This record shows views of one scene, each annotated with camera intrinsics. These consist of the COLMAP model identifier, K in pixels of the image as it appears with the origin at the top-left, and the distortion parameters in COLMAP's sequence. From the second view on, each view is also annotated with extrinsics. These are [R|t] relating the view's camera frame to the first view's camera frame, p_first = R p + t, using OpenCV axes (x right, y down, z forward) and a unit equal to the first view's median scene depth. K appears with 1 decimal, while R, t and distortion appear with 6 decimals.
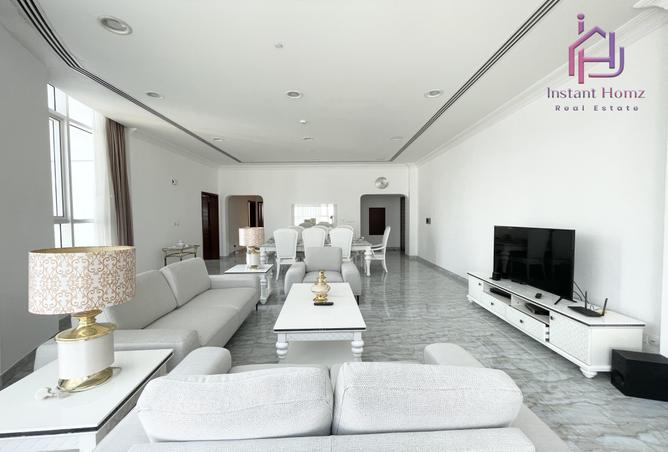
lens RADIAL K [[275.3, 0, 332.7], [0, 275.3, 226.8], [0, 0, 1]] dist [0.002249, -0.000128]
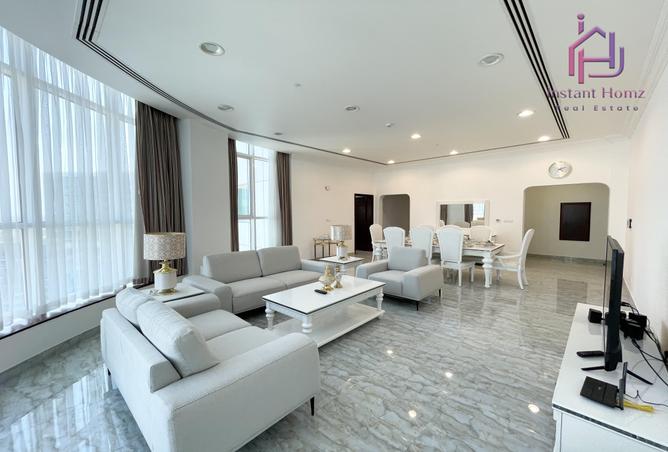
lens RADIAL K [[275.3, 0, 331.2], [0, 275.3, 226.5], [0, 0, 1]] dist [0.002249, -0.000128]
pose [[0.716001, 0.036024, -0.697169, 0.476206], [-0.025856, 0.999351, 0.025084, -0.018475], [0.697620, 0.000066, 0.716468, 0.105828]]
